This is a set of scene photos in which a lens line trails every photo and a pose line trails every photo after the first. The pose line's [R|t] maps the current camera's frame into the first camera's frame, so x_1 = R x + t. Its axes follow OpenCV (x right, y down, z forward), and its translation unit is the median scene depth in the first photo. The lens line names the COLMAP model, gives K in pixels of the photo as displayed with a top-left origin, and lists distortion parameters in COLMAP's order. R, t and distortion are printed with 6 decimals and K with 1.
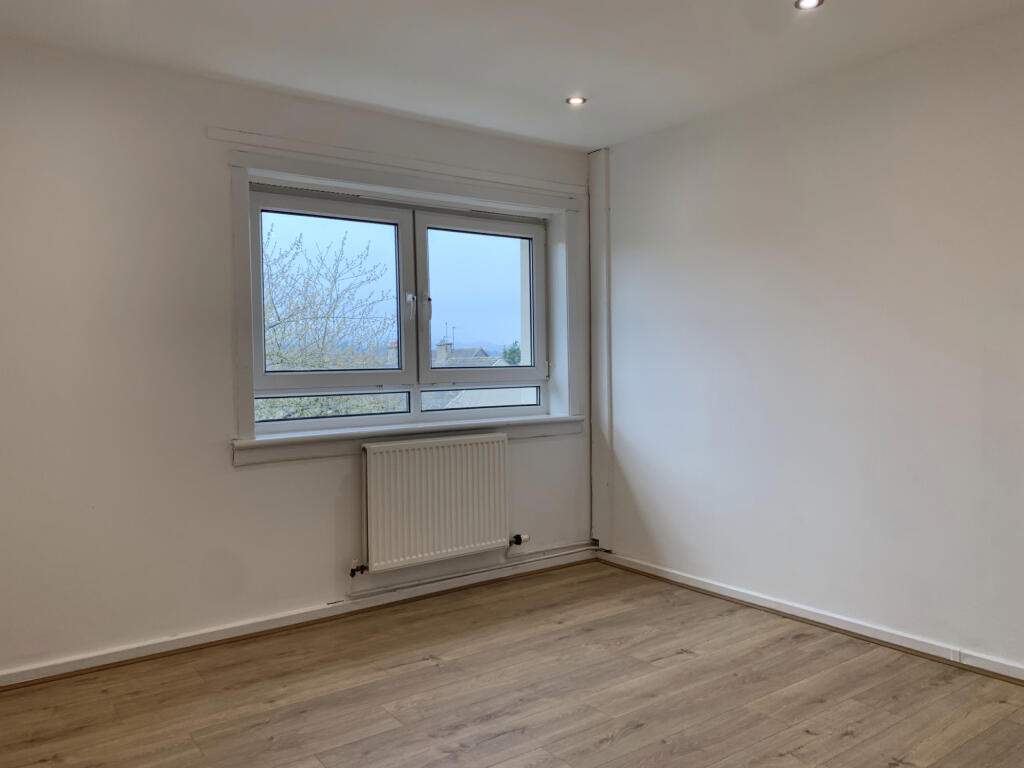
lens RADIAL K [[755.5, 0, 509.8], [0, 755.5, 355.0], [0, 0, 1]] dist [0.007733, -0.001730]
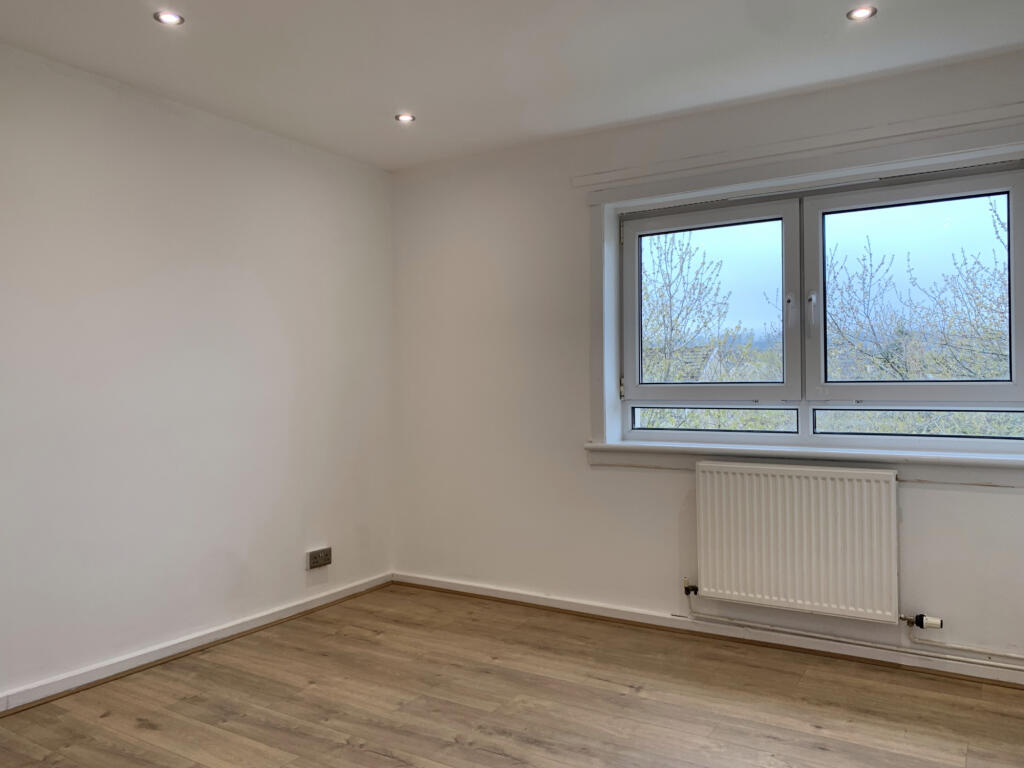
lens RADIAL K [[756.9, 0, 509.1], [0, 756.9, 366.4], [0, 0, 1]] dist [0.006999, 0.002024]
pose [[0.428206, 0.007885, -0.903647, 0.577128], [0.007124, 0.999901, 0.012100, -0.015160], [0.903653, -0.011619, 0.428107, 0.377656]]
